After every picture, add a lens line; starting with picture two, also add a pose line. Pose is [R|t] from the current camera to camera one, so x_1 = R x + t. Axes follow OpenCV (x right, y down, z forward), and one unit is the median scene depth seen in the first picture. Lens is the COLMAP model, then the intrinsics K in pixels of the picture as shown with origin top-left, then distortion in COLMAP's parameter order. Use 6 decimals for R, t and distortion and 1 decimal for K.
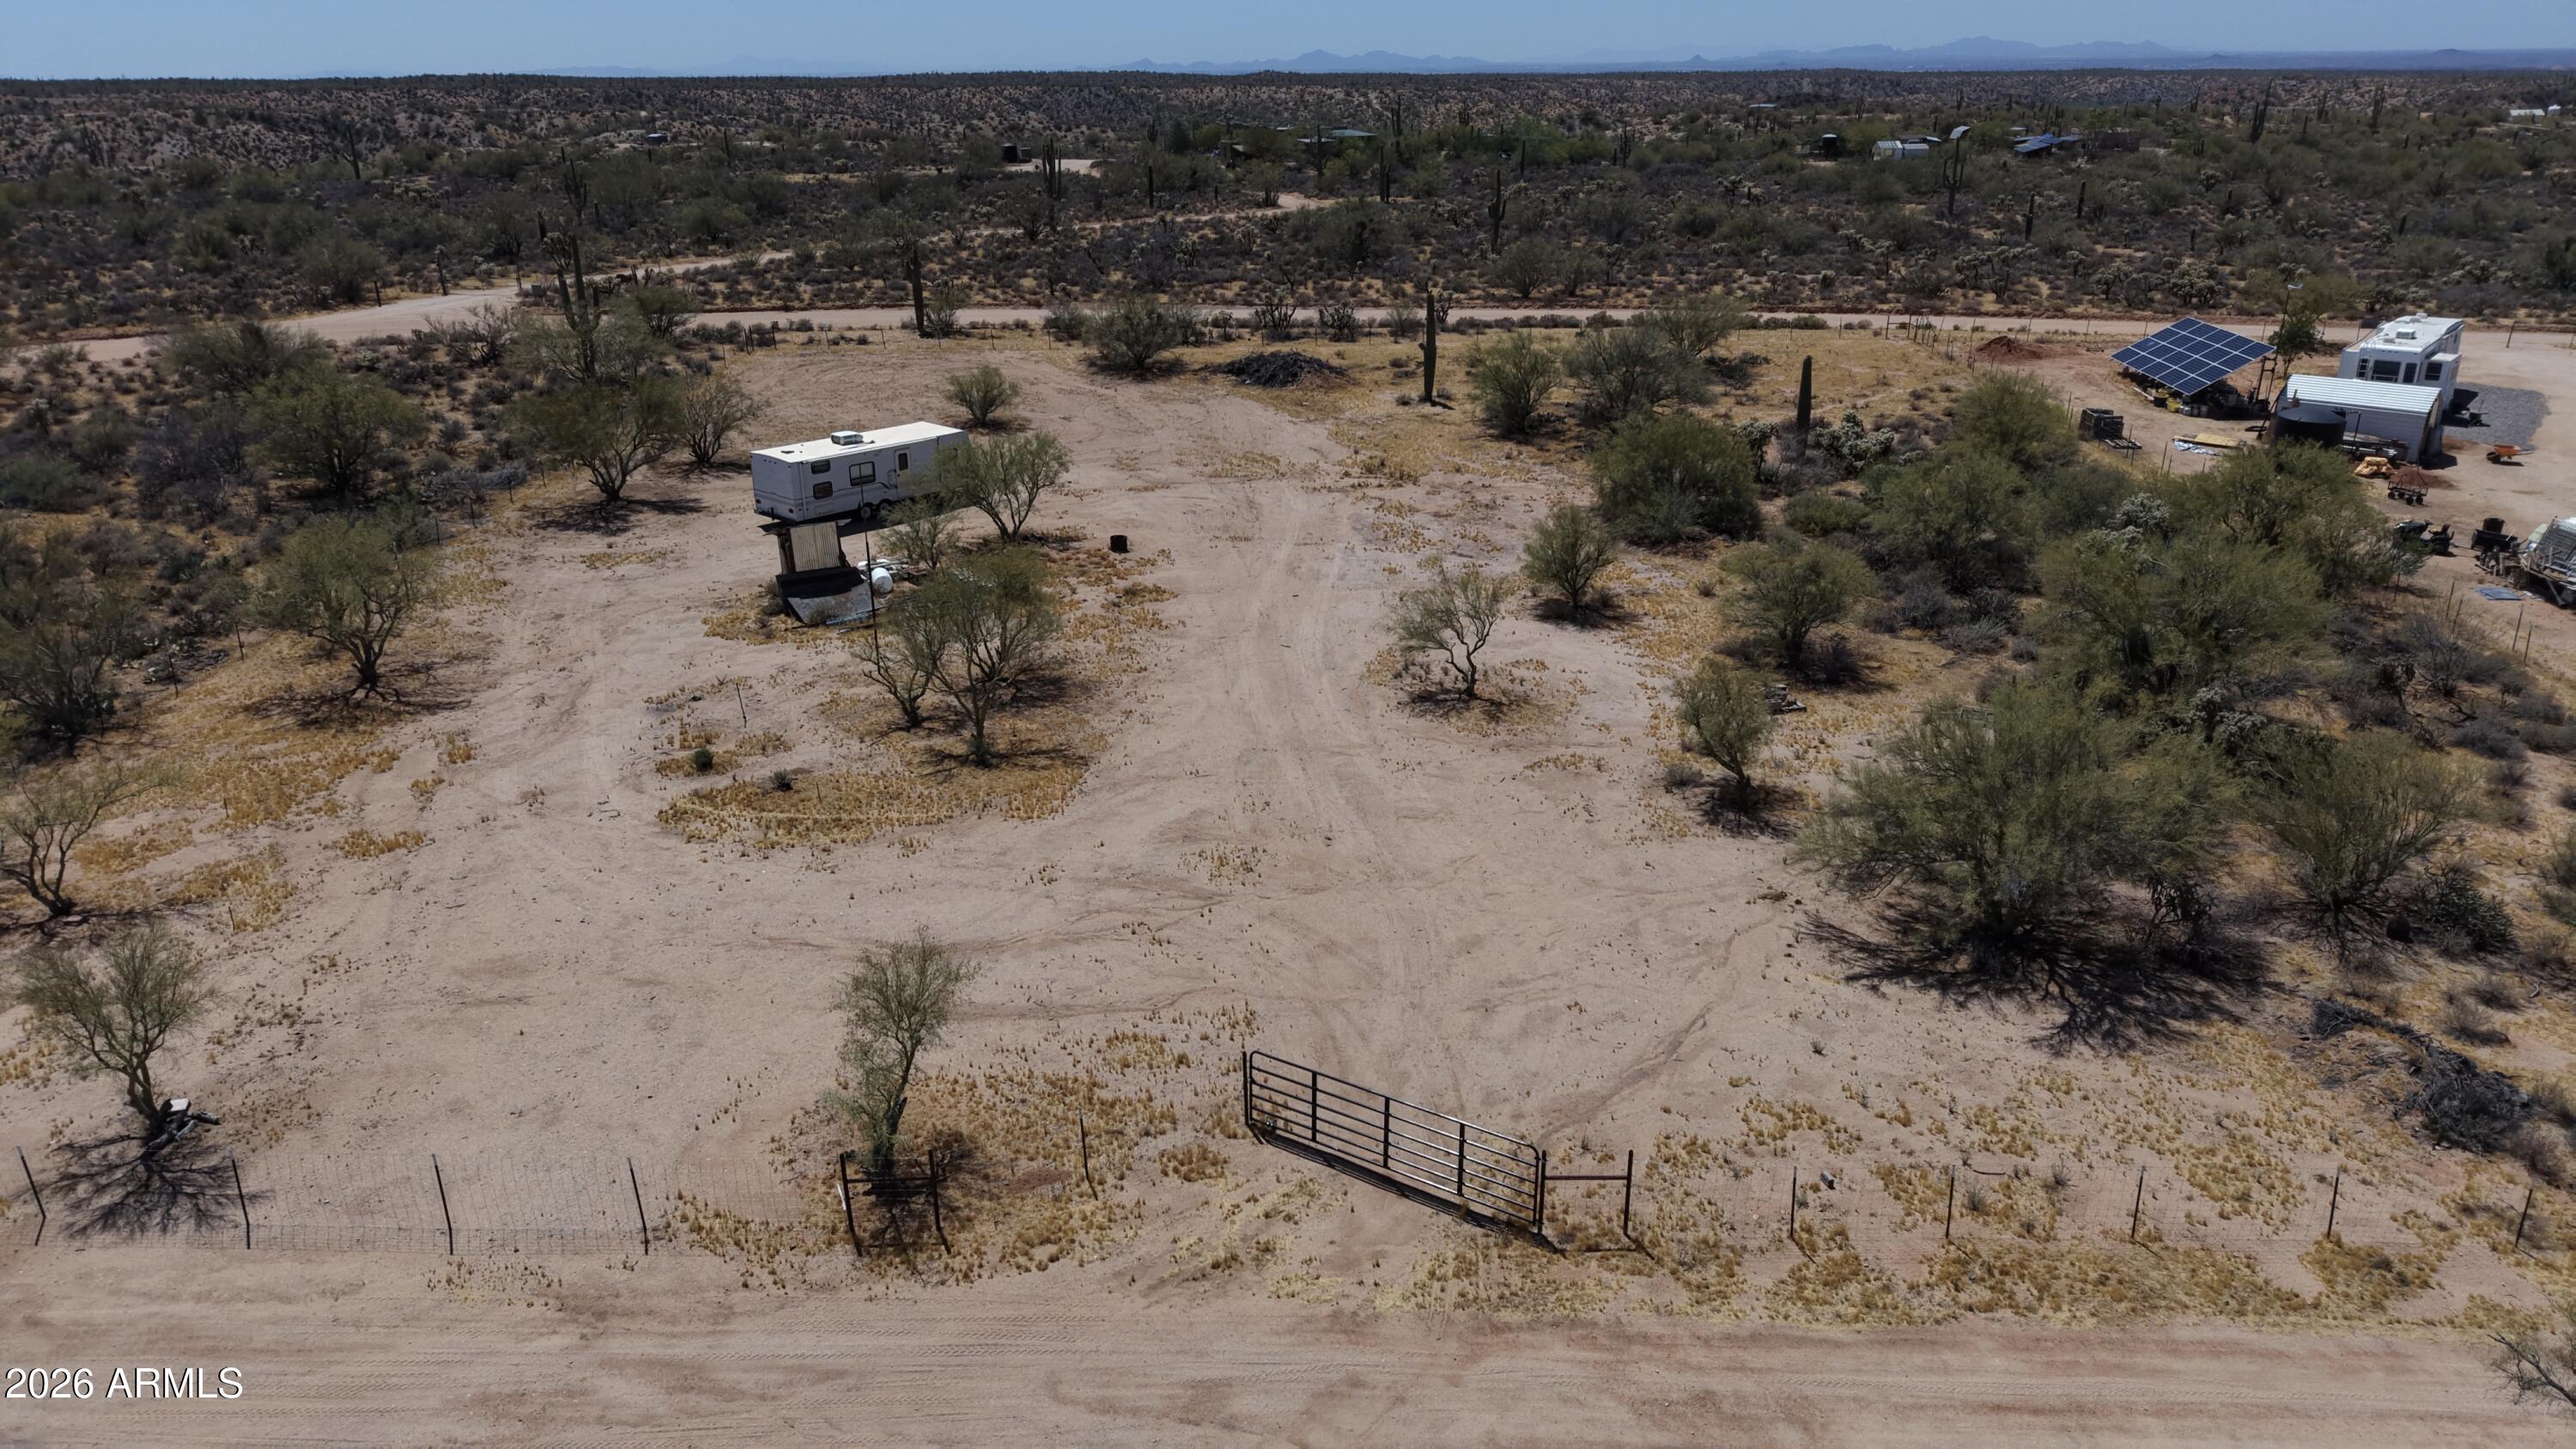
lens RADIAL K [[1730.9, 0, 1281.9], [0, 1730.9, 724.6], [0, 0, 1]] dist [0.006960, 0.001652]
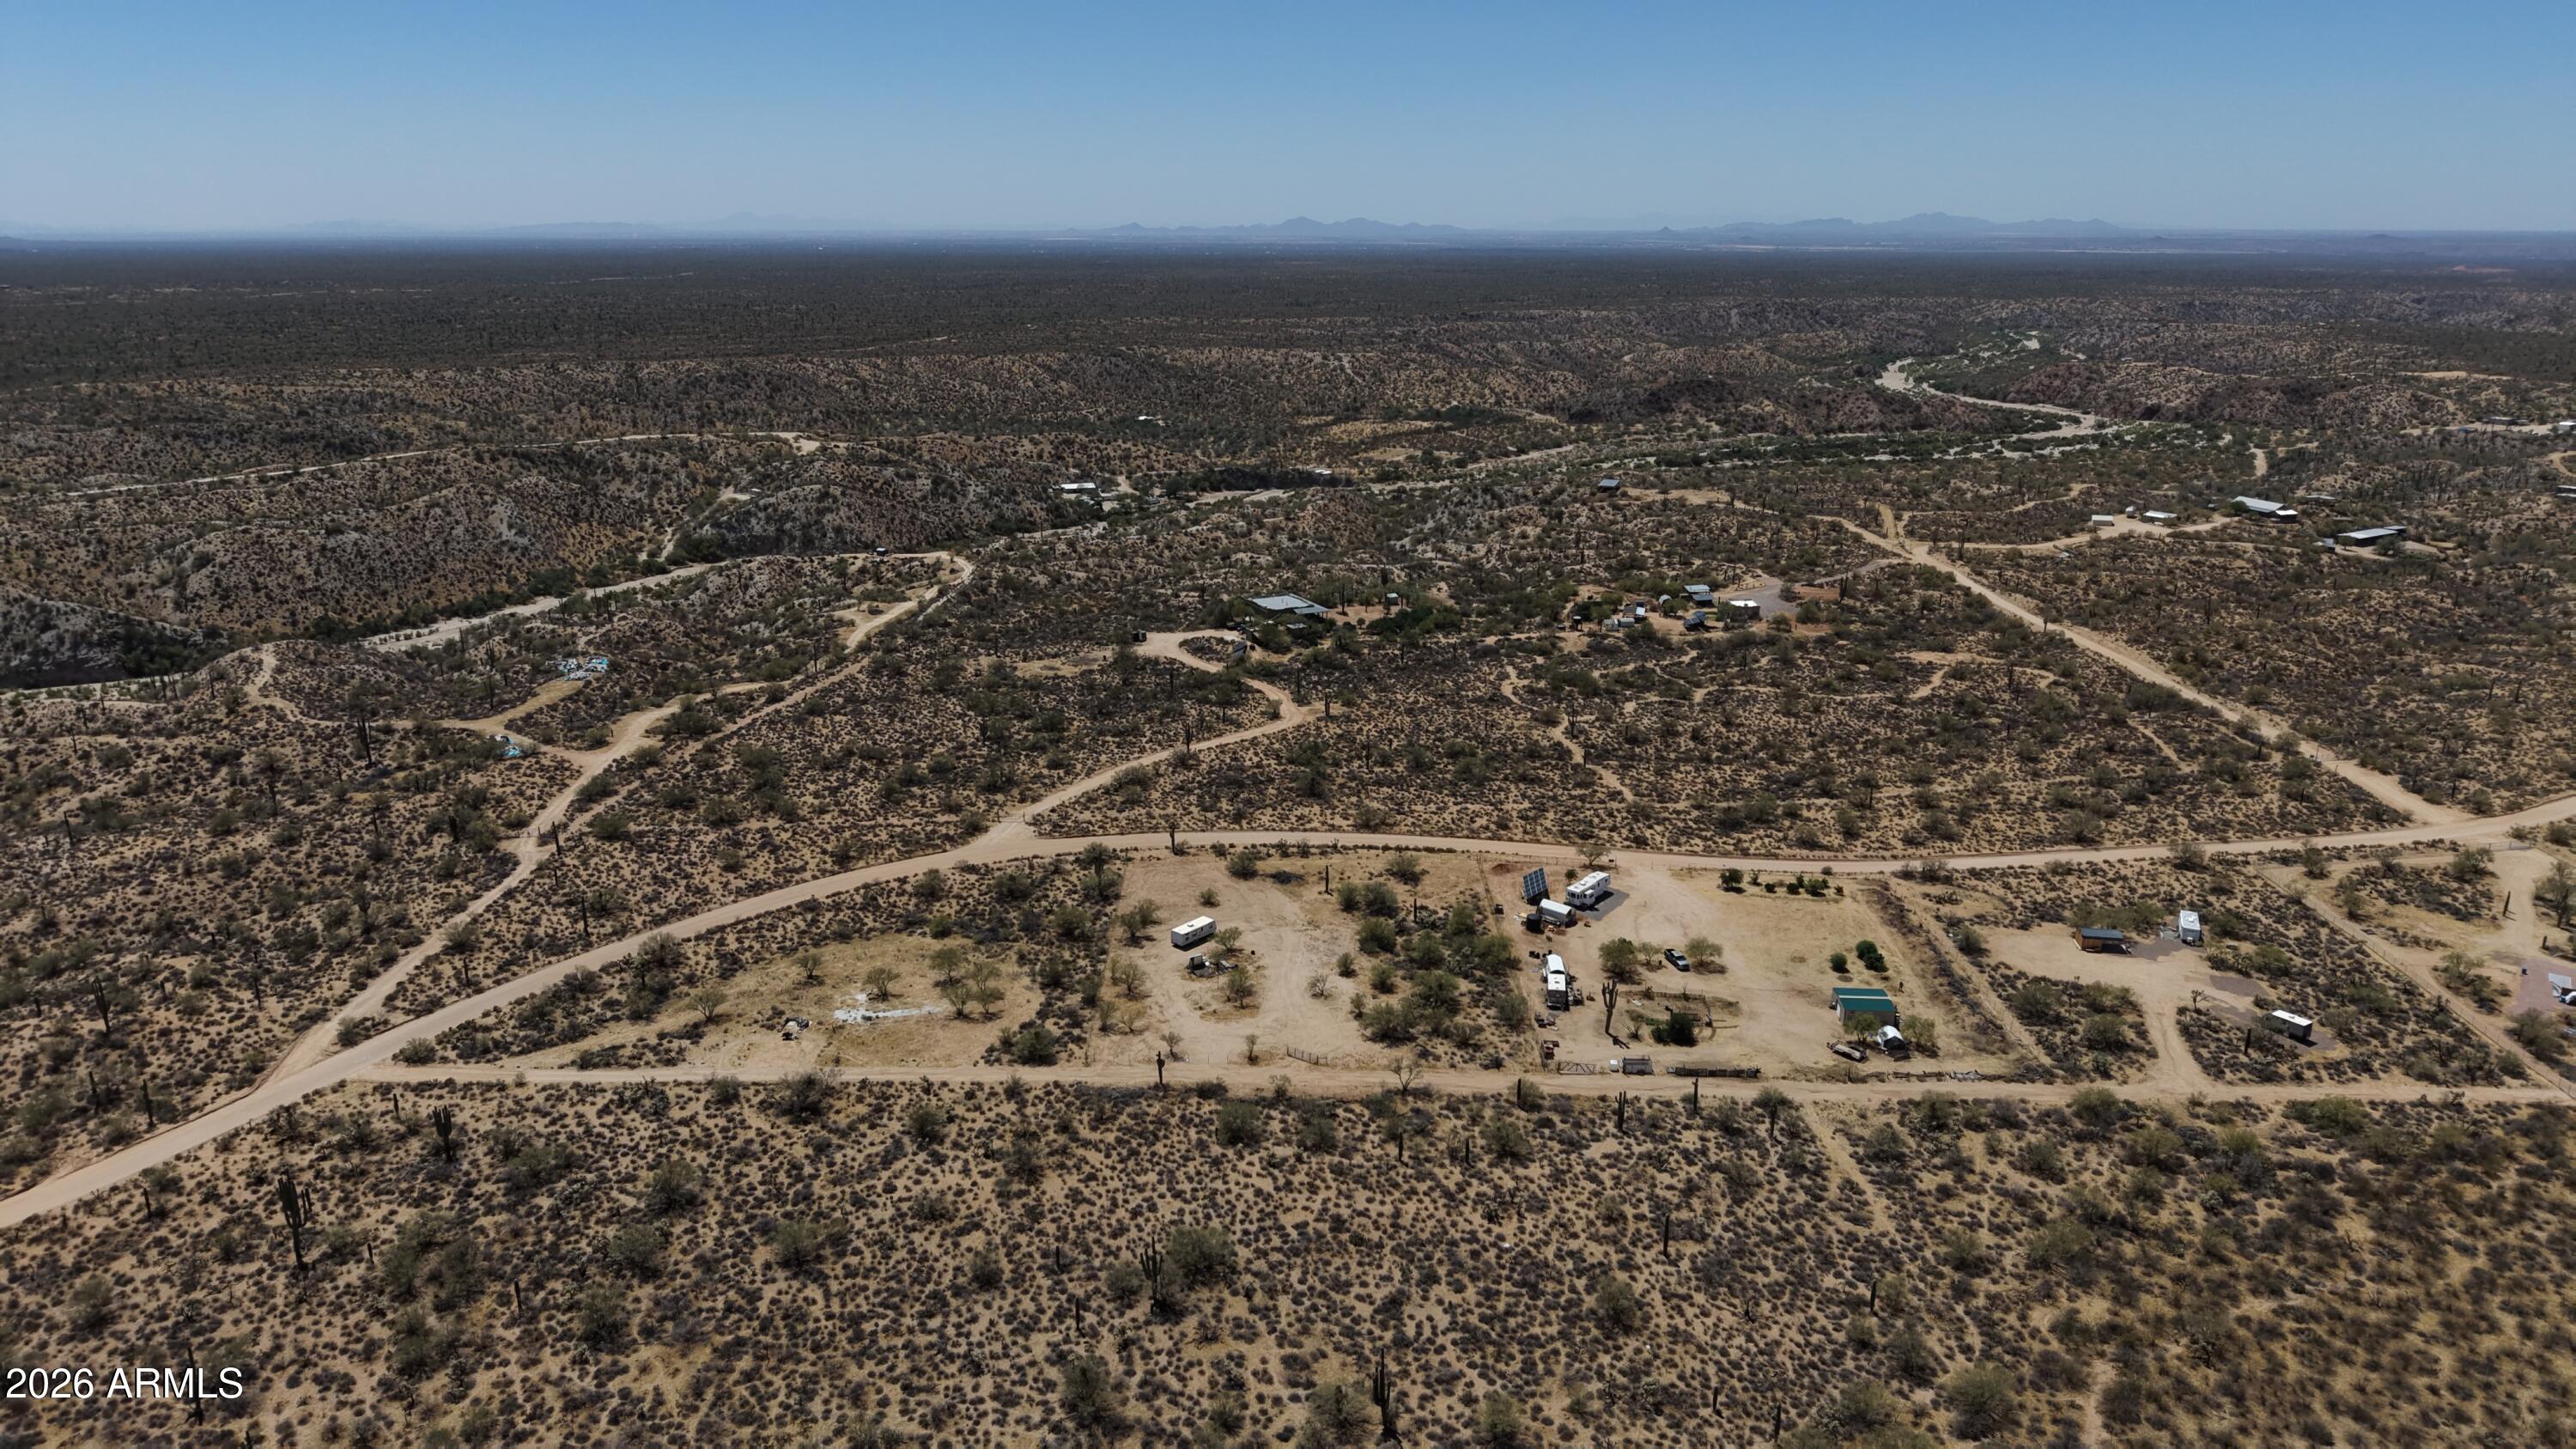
lens RADIAL K [[1724.9, 0, 1279.0], [0, 1724.9, 720.8], [0, 0, 1]] dist [0.039088, -0.001366]
pose [[0.999936, 0.006321, 0.009430, -0.121282], [-0.005505, 0.996441, -0.084117, -0.568863], [-0.009928, 0.084060, 0.996411, -6.191898]]
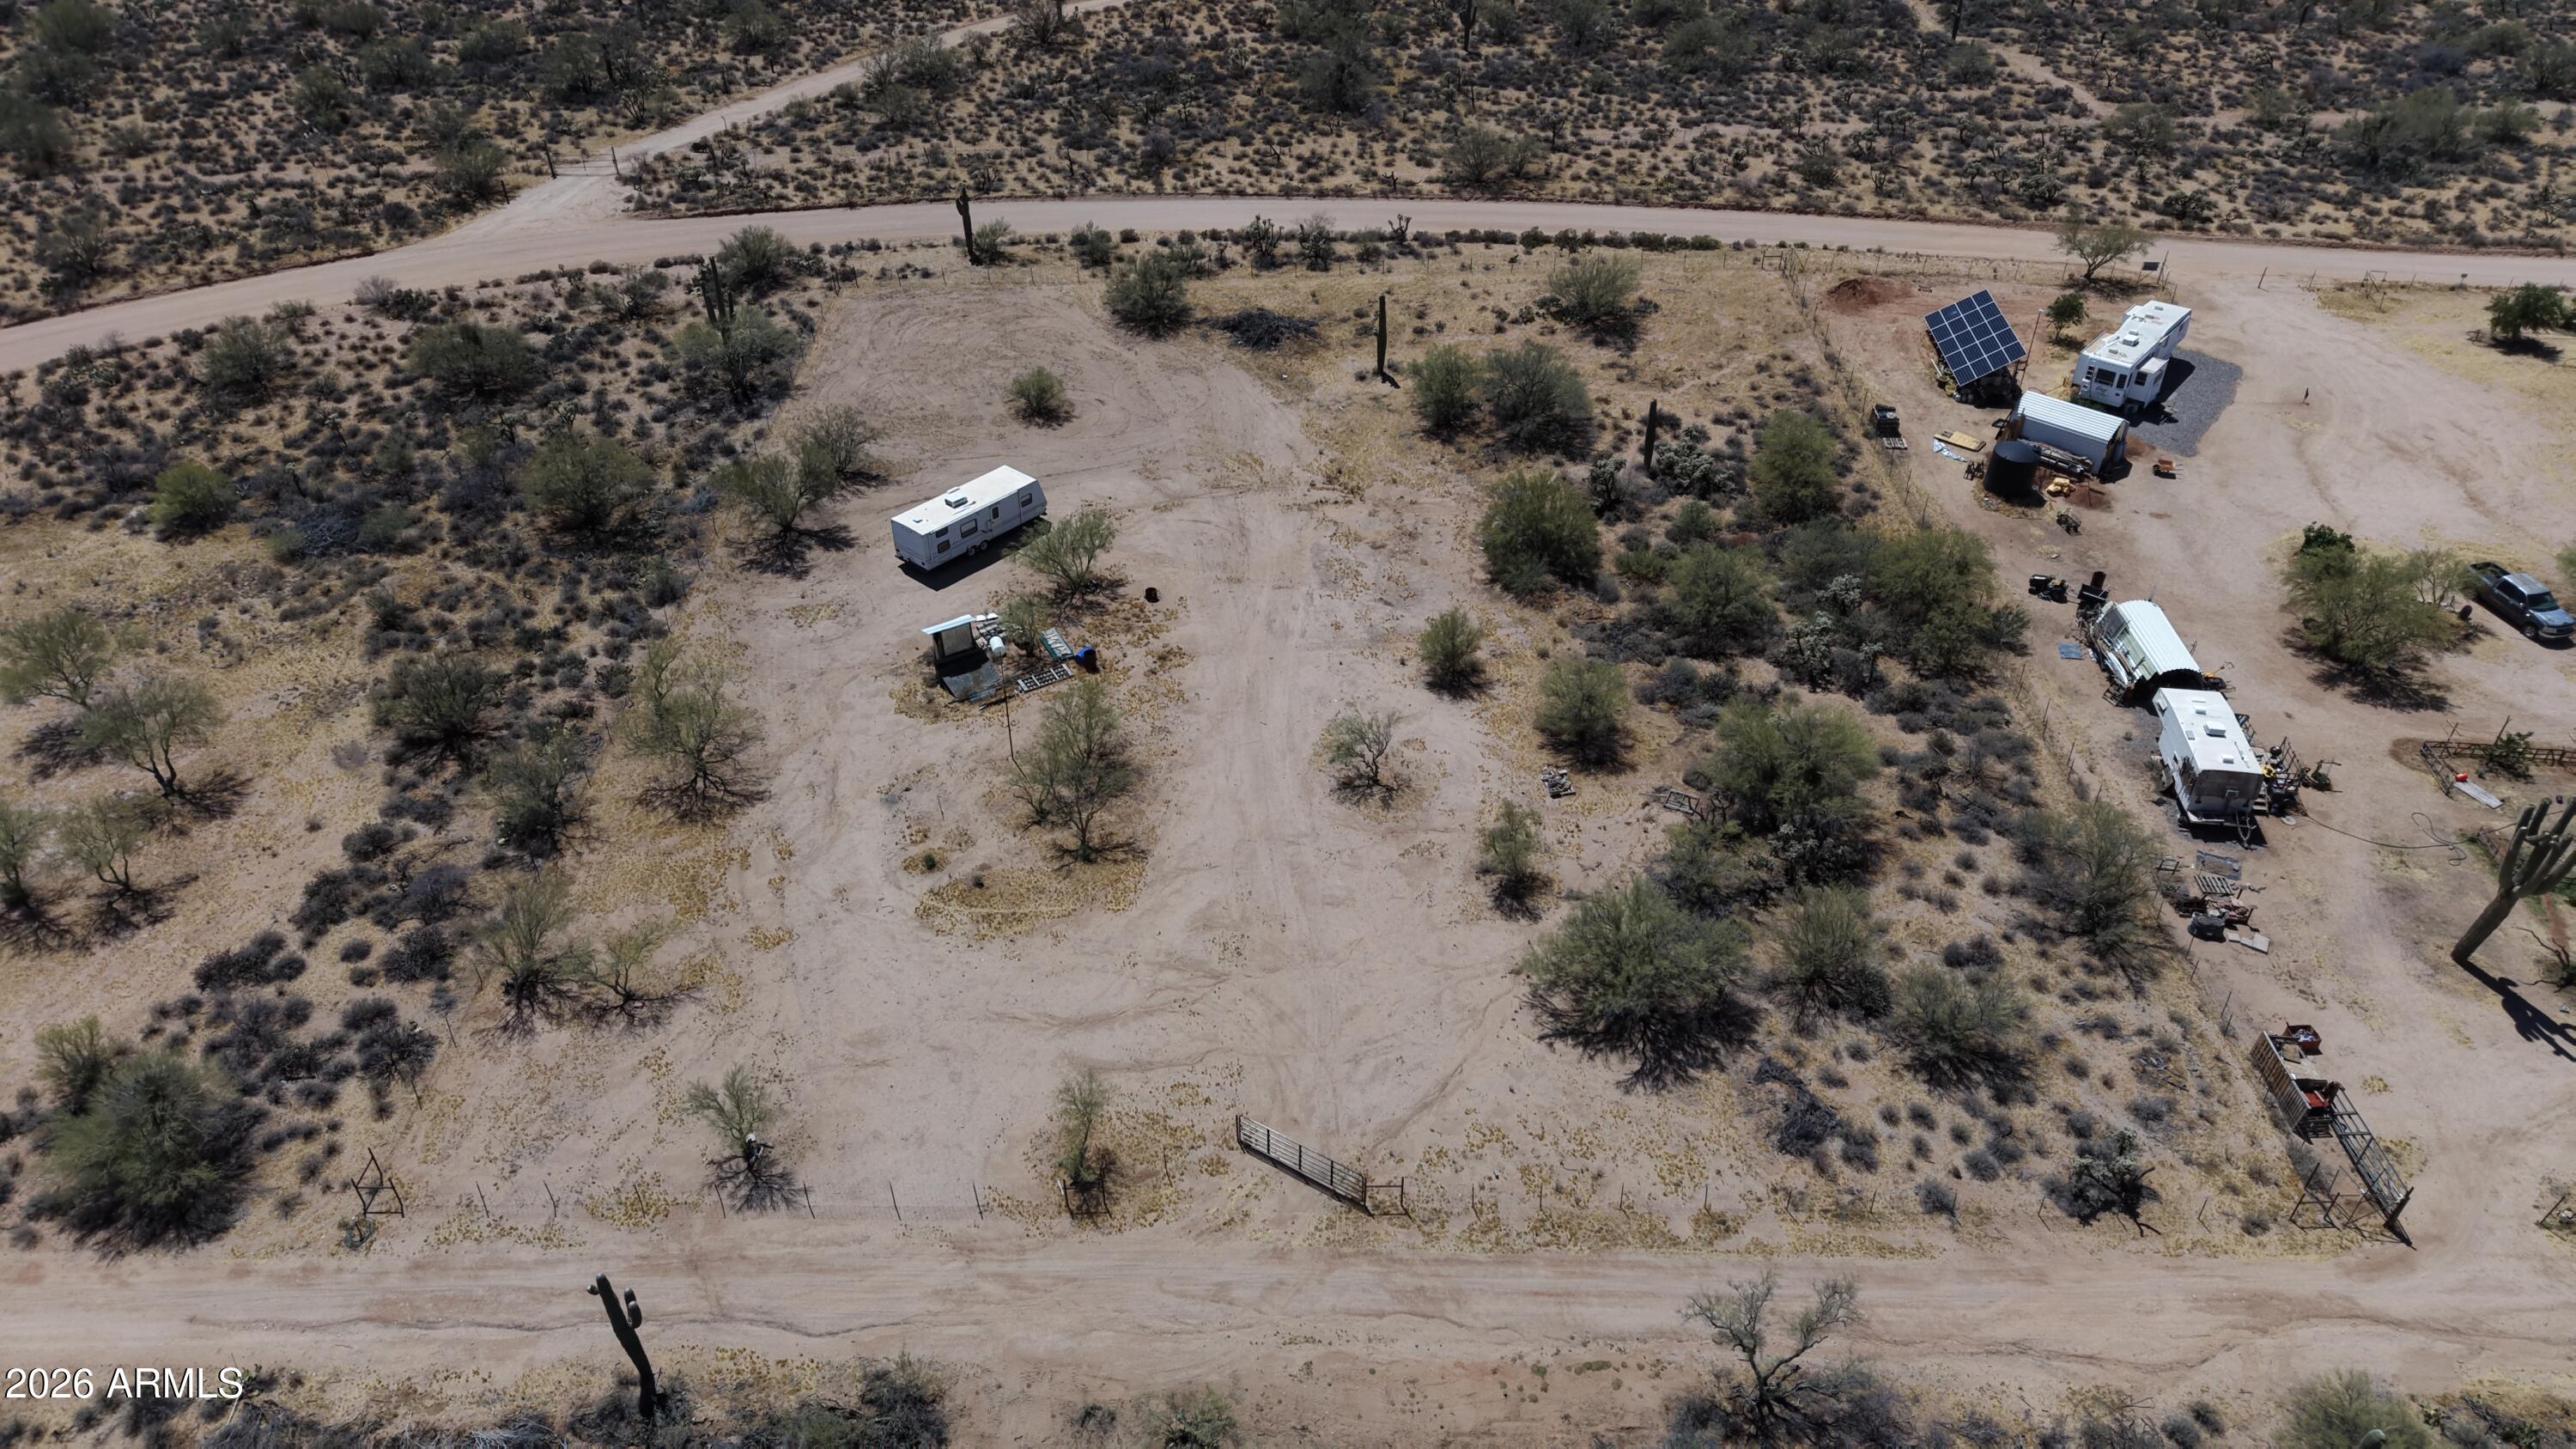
lens RADIAL K [[1724.9, 0, 1279.0], [0, 1724.9, 720.8], [0, 0, 1]] dist [0.039088, -0.001366]
pose [[0.999995, -0.001627, -0.002560, 0.028715], [0.002240, 0.965149, 0.261692, -0.646670], [0.002045, -0.261697, 0.965148, -0.733664]]
